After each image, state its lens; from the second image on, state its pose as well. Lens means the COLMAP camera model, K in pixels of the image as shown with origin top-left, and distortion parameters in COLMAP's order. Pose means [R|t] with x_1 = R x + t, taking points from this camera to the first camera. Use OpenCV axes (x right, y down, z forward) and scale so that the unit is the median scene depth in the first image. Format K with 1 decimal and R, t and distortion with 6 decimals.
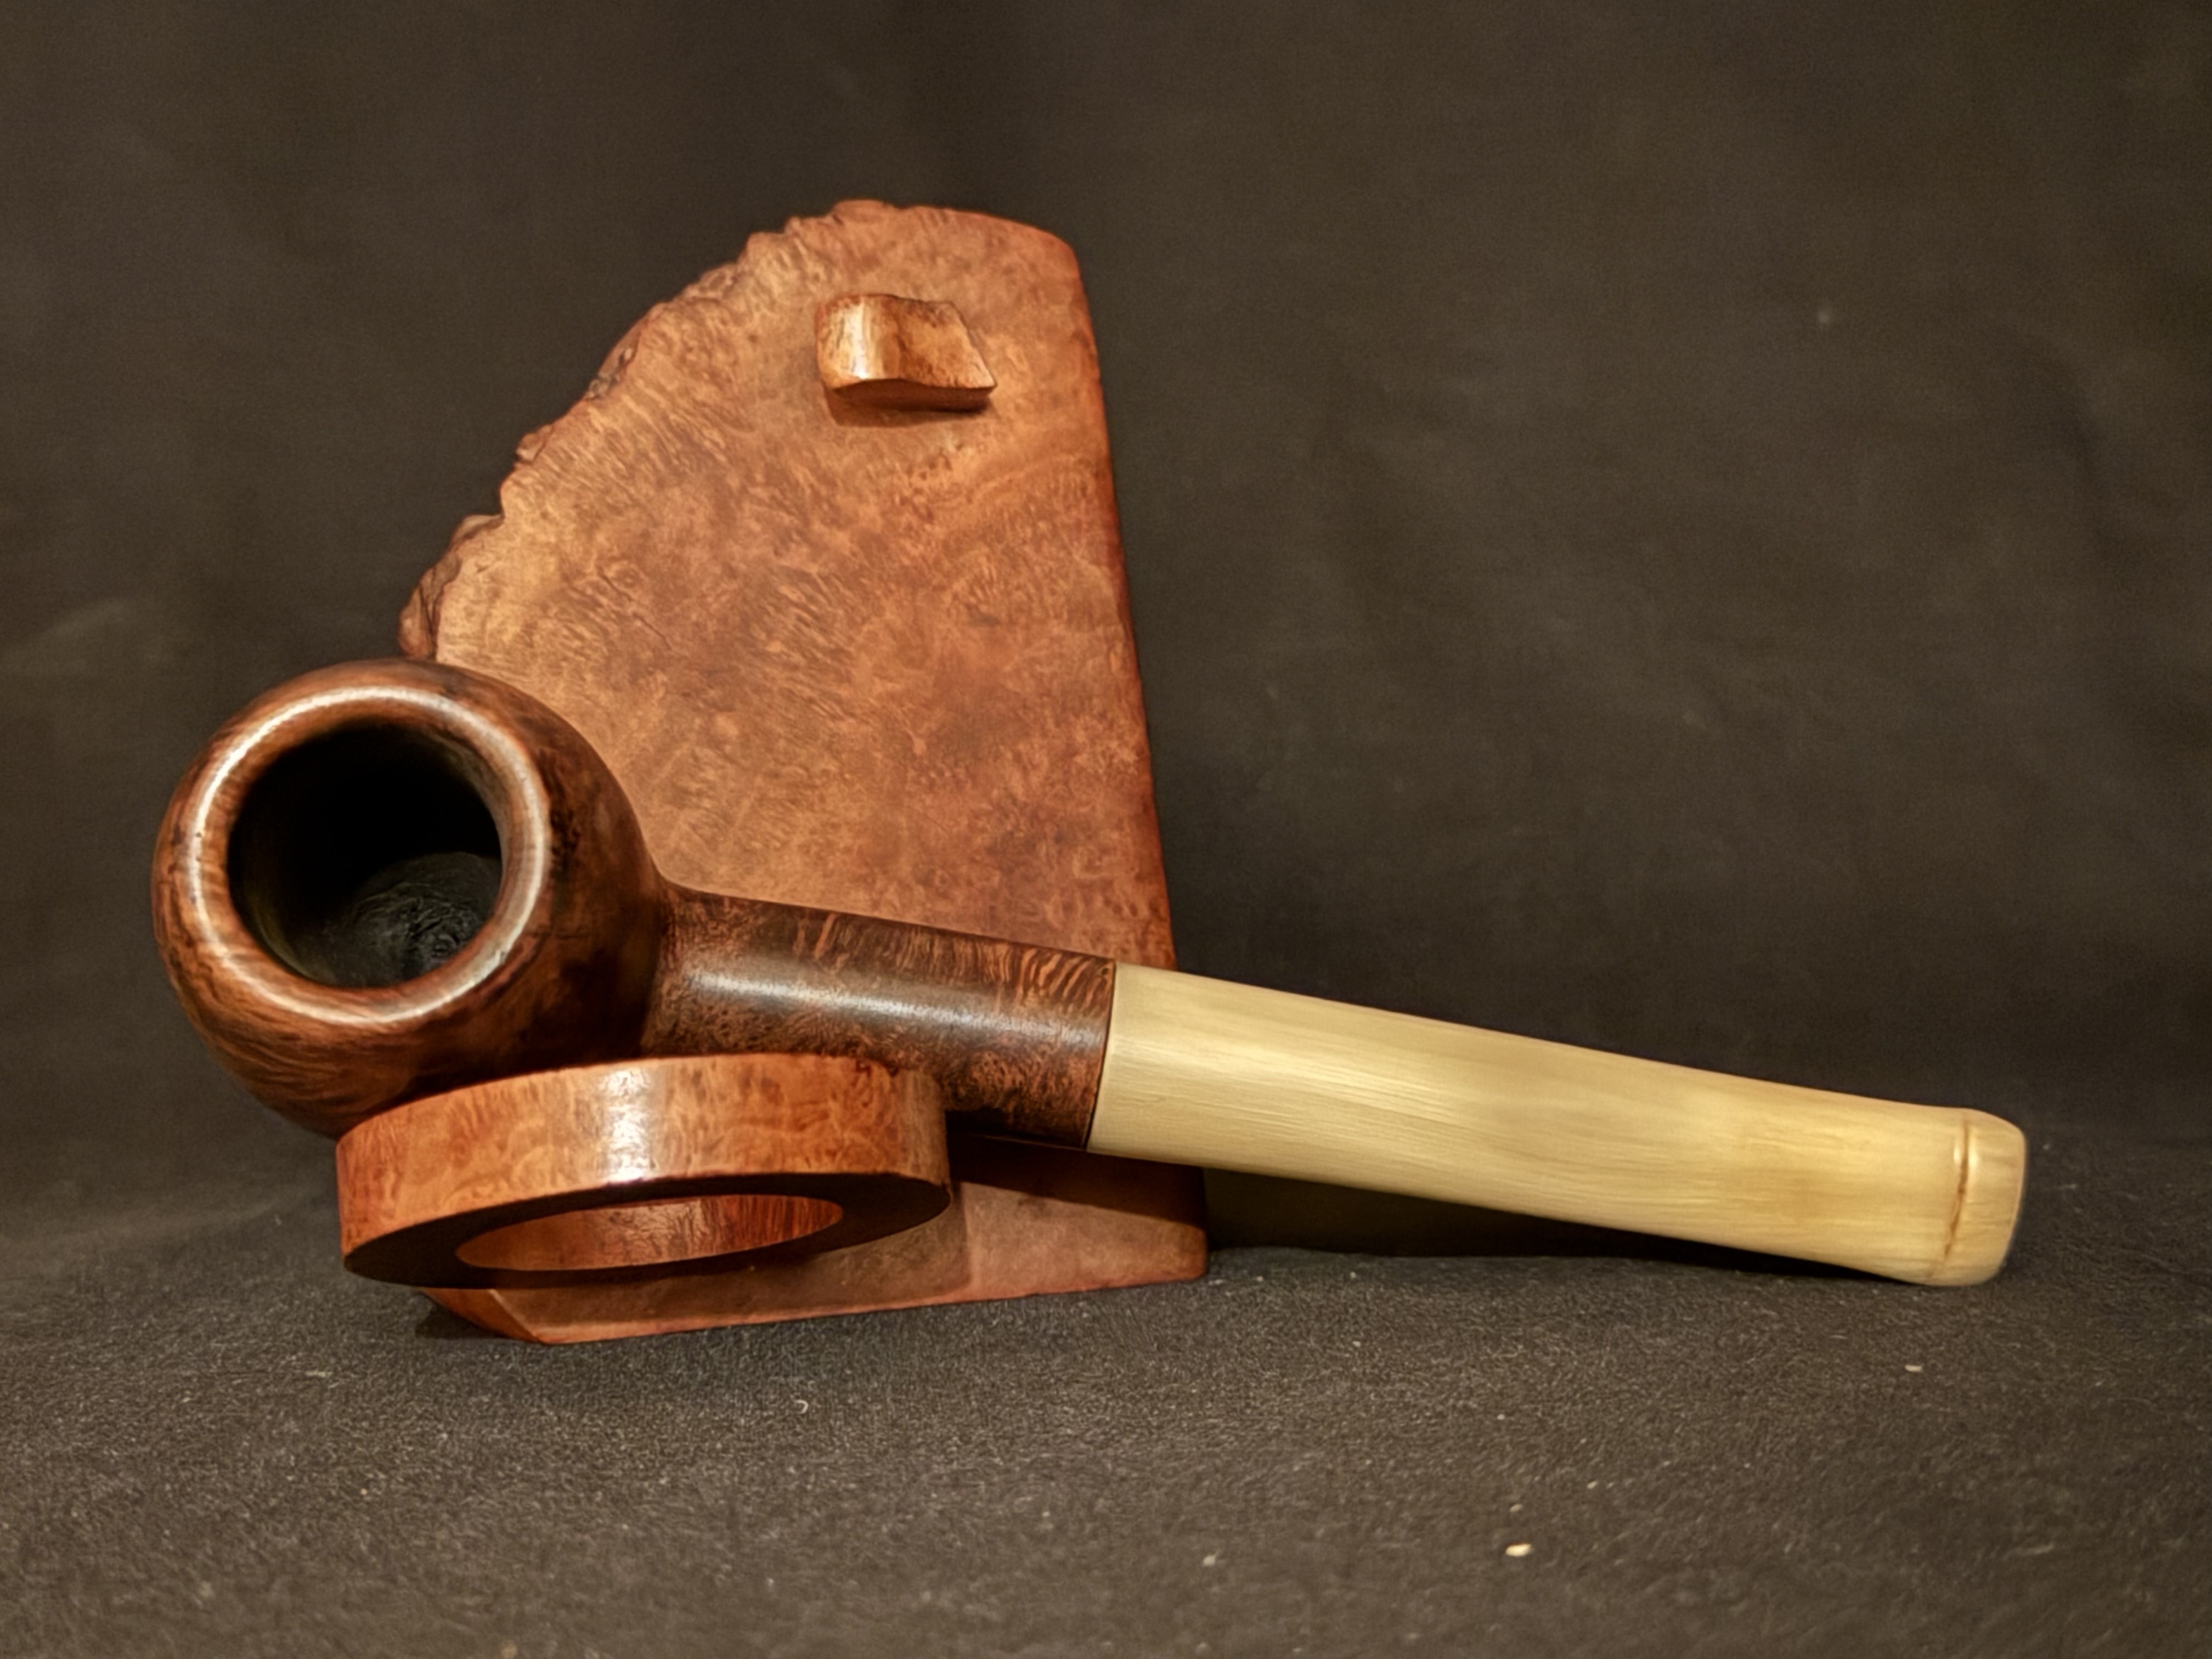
lens RADIAL K [[3431.5, 0, 1114.6], [0, 3431.5, 825.3], [0, 0, 1]] dist [0.113003, 0.000000]
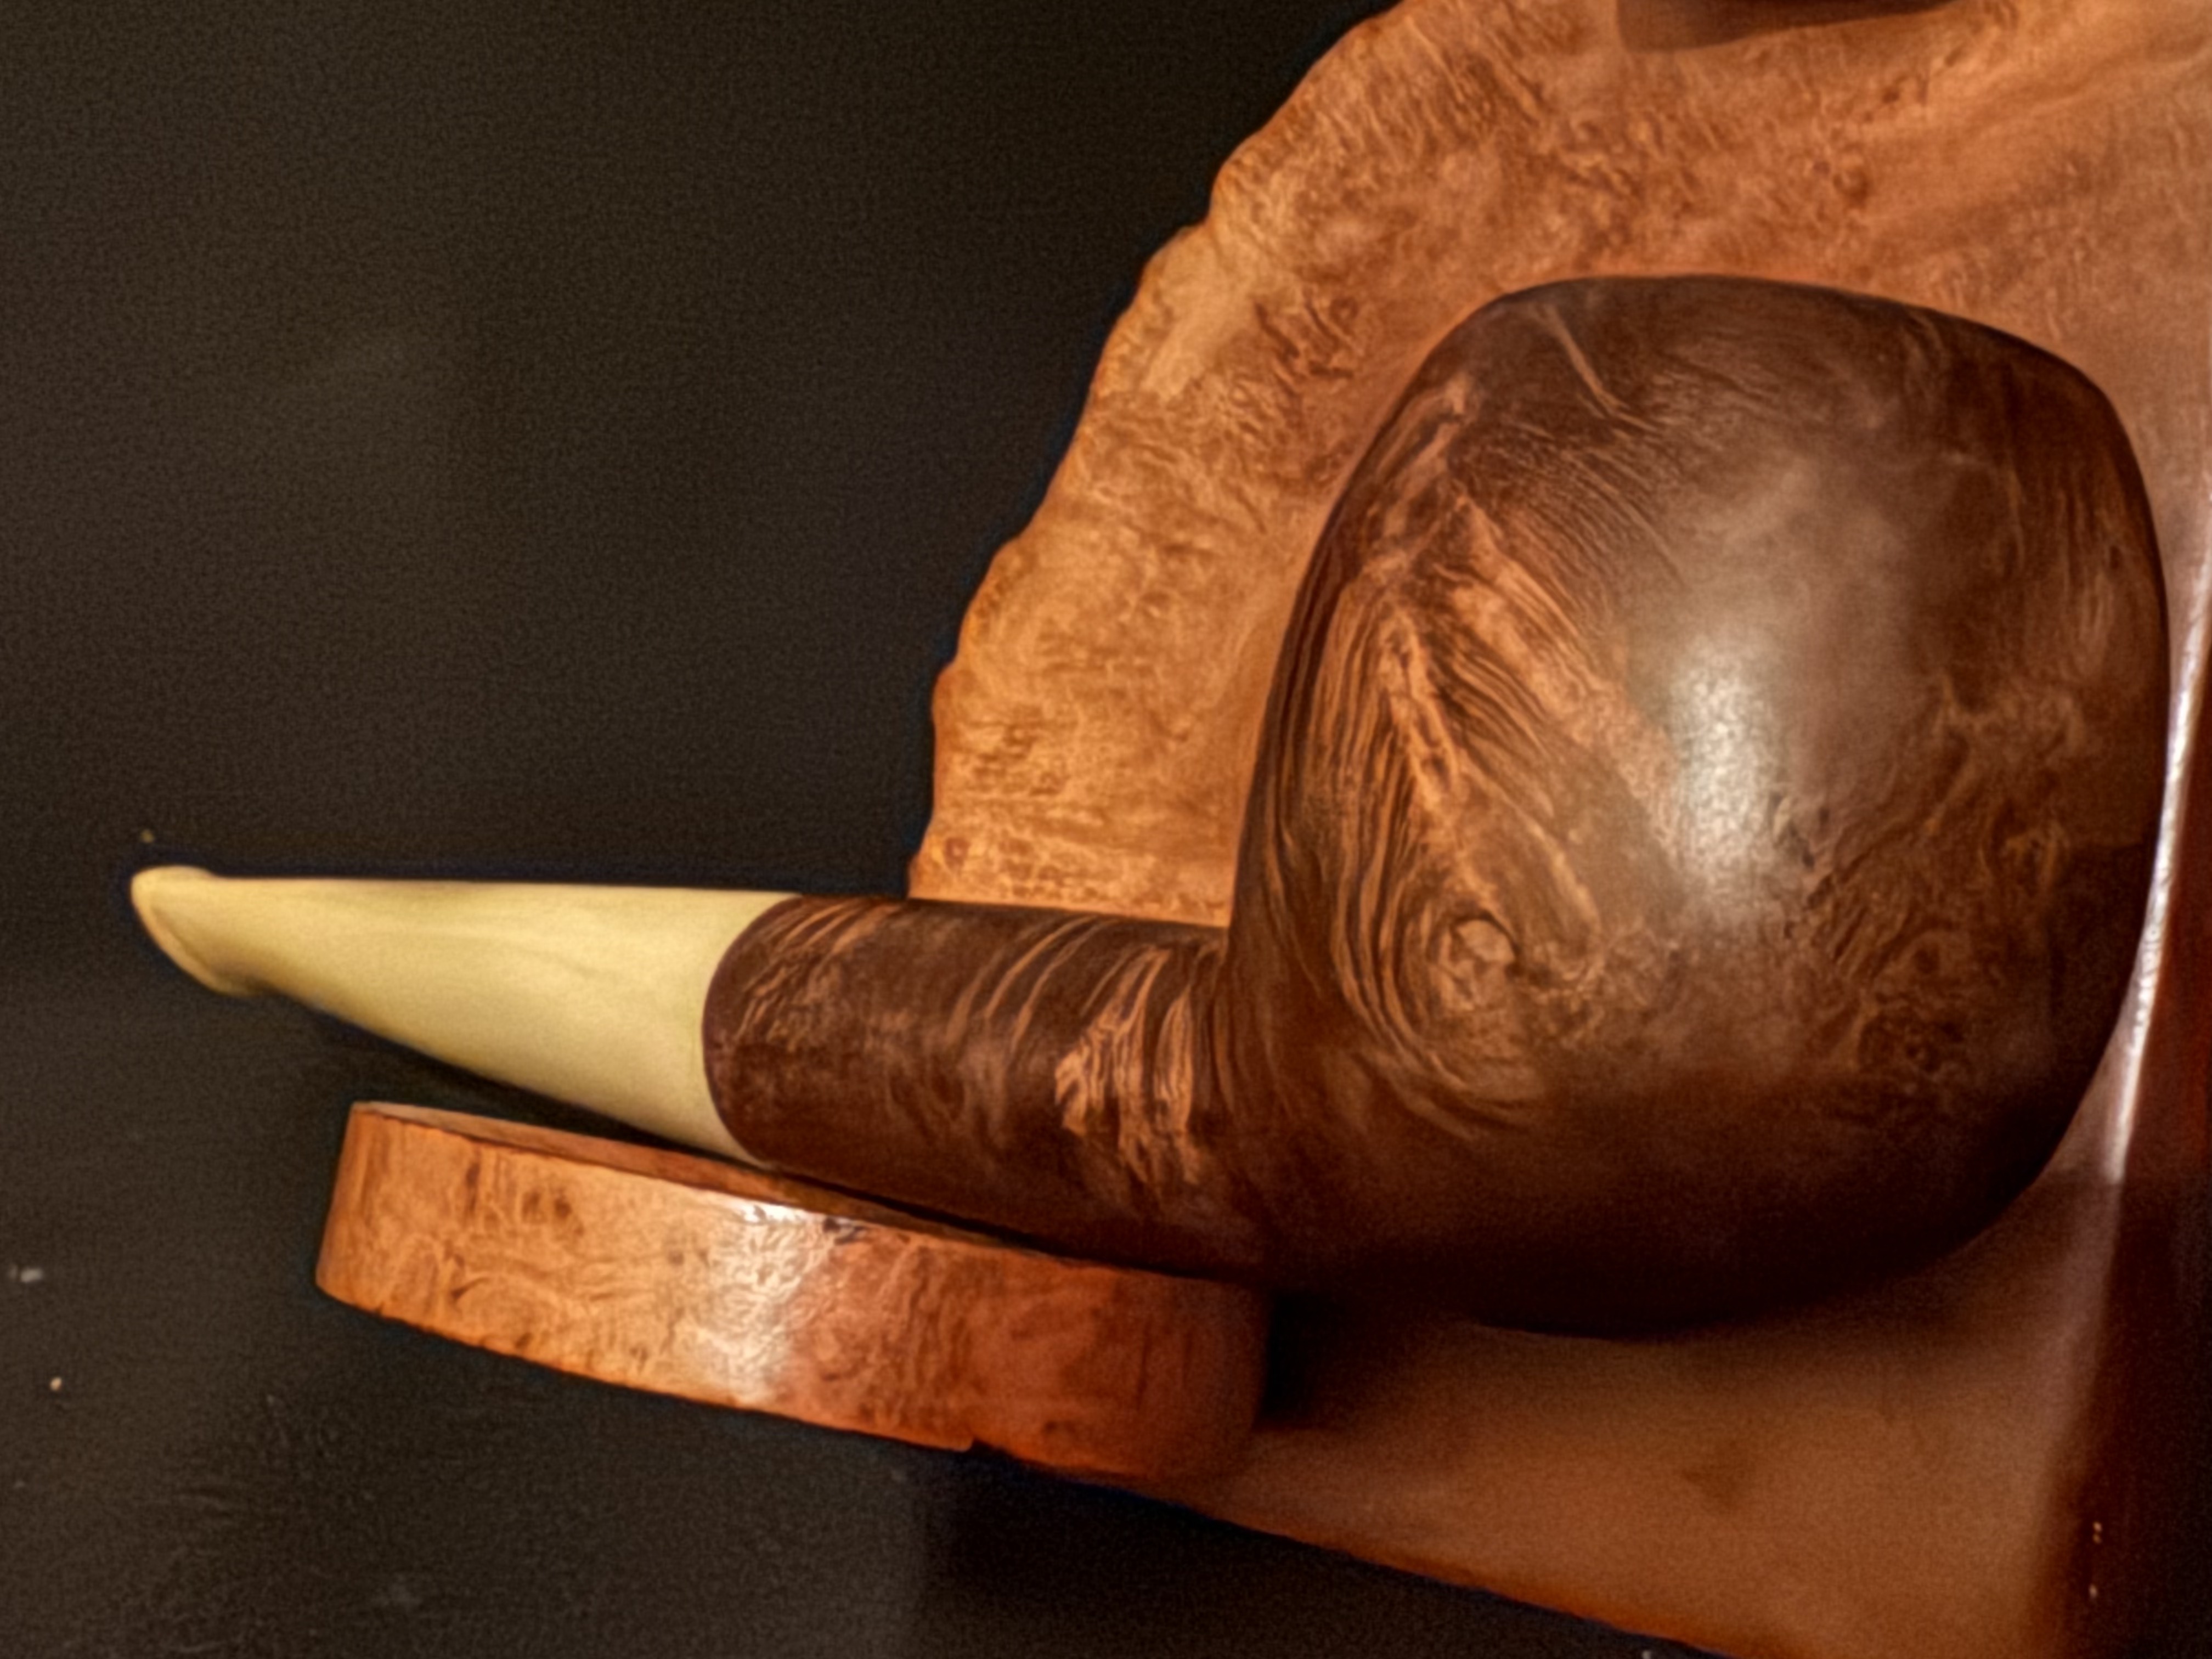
lens RADIAL K [[2961.6, 0, 956.4], [0, 2961.6, 810.5], [0, 0, 1]] dist [0.050291, 0.000000]
pose [[0.554018, 0.145893, -0.819622, 0.275344], [-0.054744, 0.988778, 0.138998, -0.052828], [0.830703, -0.032138, 0.555788, 0.635904]]
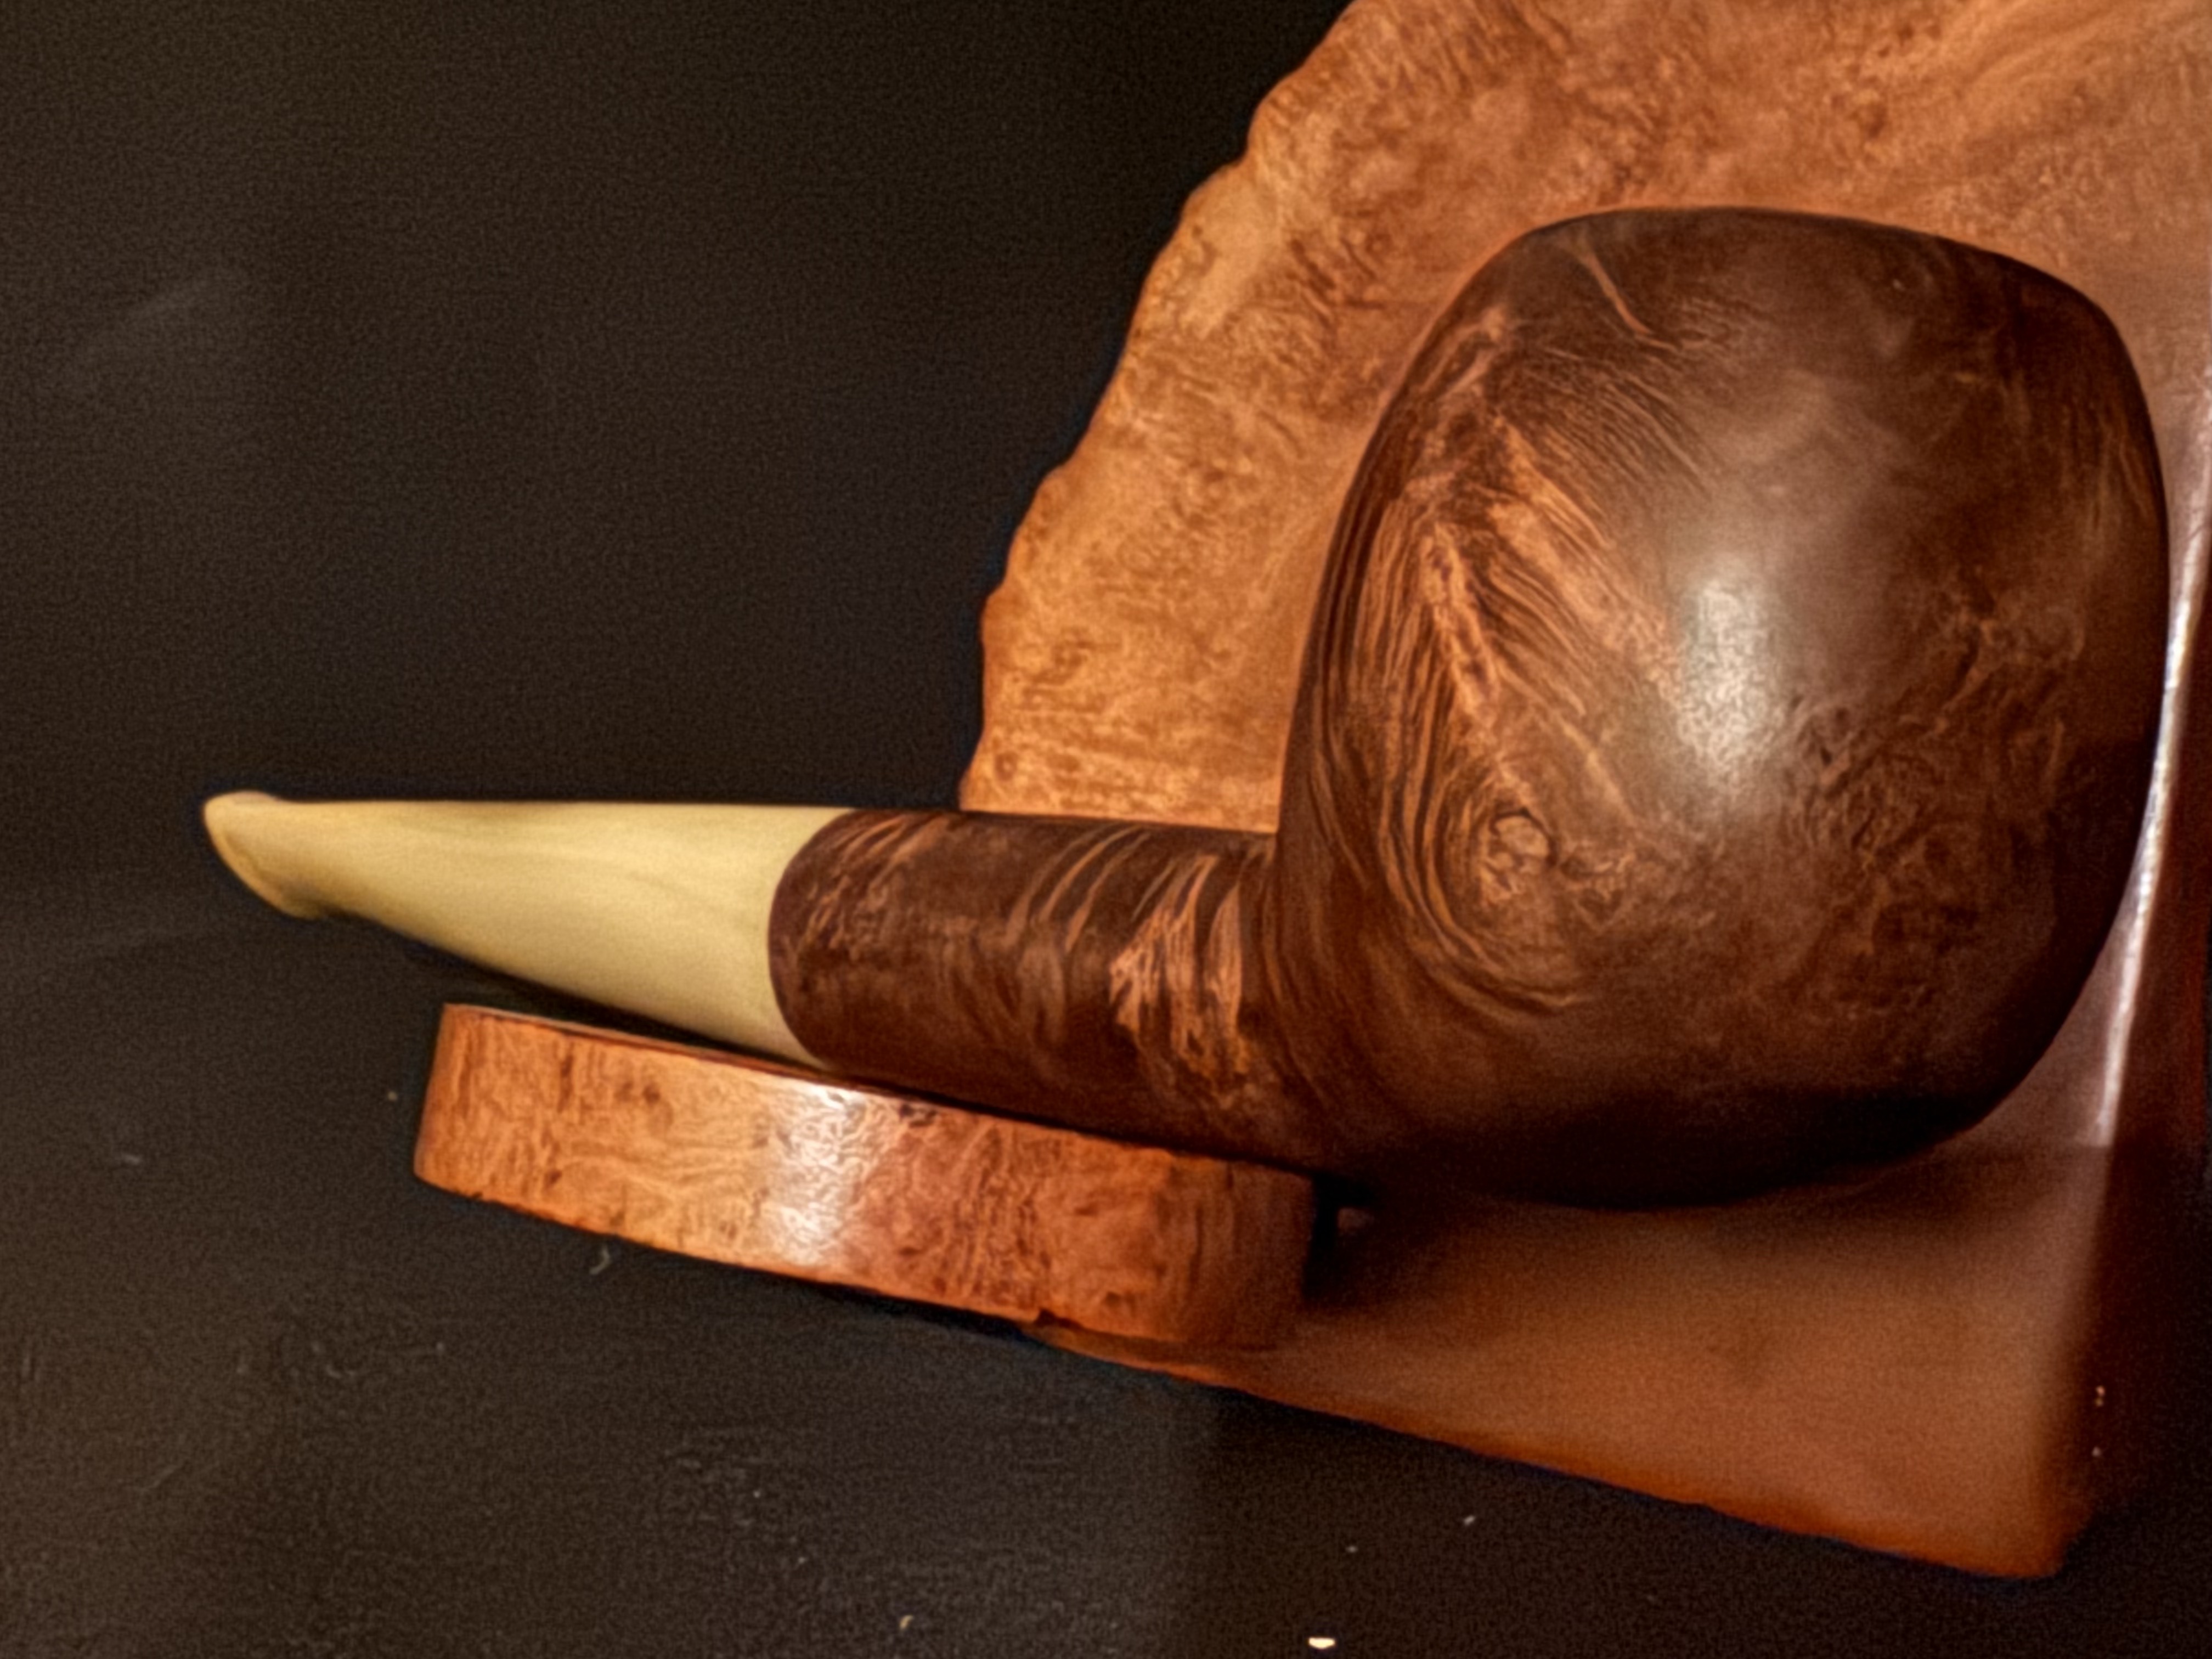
lens RADIAL K [[2961.6, 0, 947.3], [0, 2961.6, 815.1], [0, 0, 1]] dist [0.050291, 0.000000]
pose [[0.549117, 0.159544, -0.820376, 0.292204], [-0.047415, 0.985976, 0.160012, -0.051085], [0.834400, -0.048967, 0.548980, 0.615598]]
